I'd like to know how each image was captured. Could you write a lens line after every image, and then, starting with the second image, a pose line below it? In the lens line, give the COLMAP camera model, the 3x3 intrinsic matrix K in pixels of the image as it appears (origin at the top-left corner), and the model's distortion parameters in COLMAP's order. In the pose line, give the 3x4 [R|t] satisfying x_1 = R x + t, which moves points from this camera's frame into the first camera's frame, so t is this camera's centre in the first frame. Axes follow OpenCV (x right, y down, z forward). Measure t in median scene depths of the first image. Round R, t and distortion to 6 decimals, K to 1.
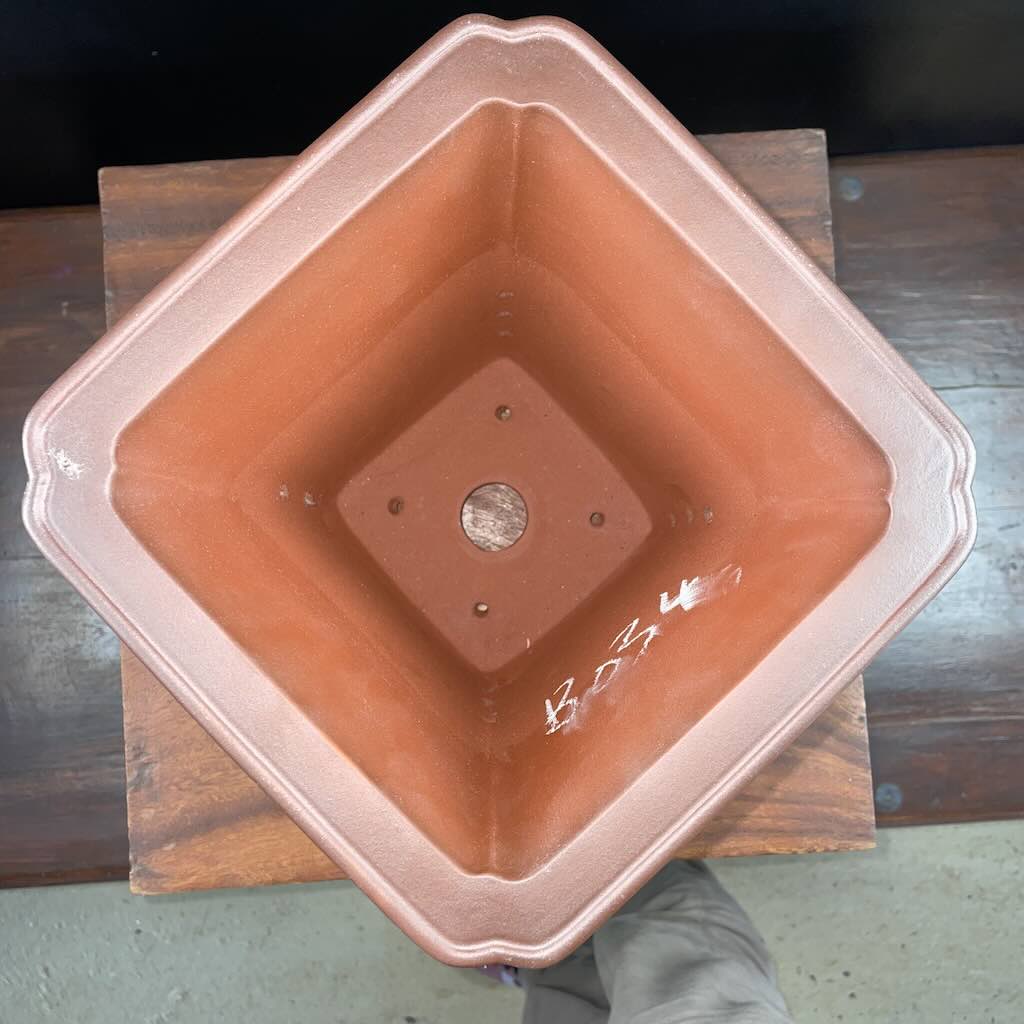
lens RADIAL K [[1131.2, 0, 502.8], [0, 1131.2, 517.2], [0, 0, 1]] dist [0.024786, 0.000000]
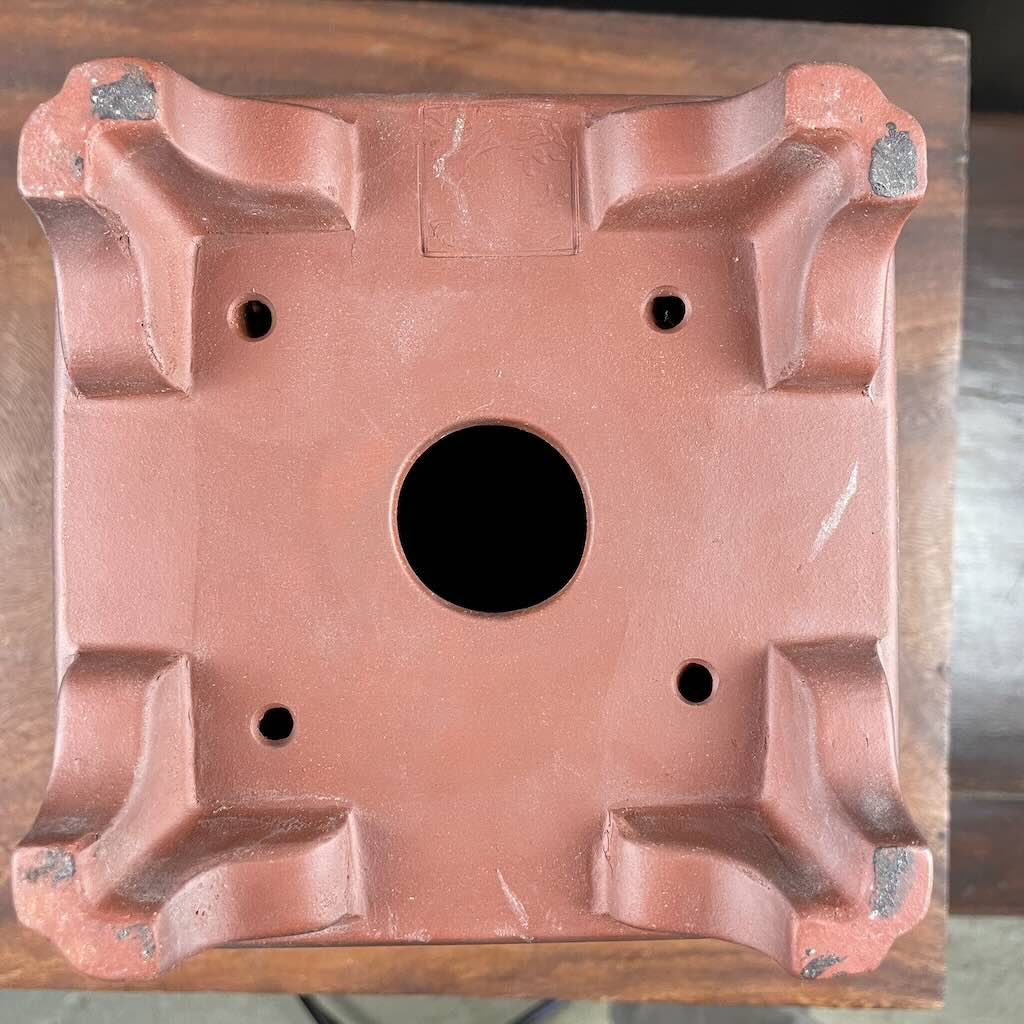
lens RADIAL K [[1131.2, 0, 513.9], [0, 1131.2, 506.0], [0, 0, 1]] dist [0.024786, 0.000000]
pose [[0.995597, 0.091401, 0.020812, 0.001602], [-0.091672, 0.995711, 0.012501, -0.008276], [-0.019580, -0.014354, 0.999705, 0.114445]]
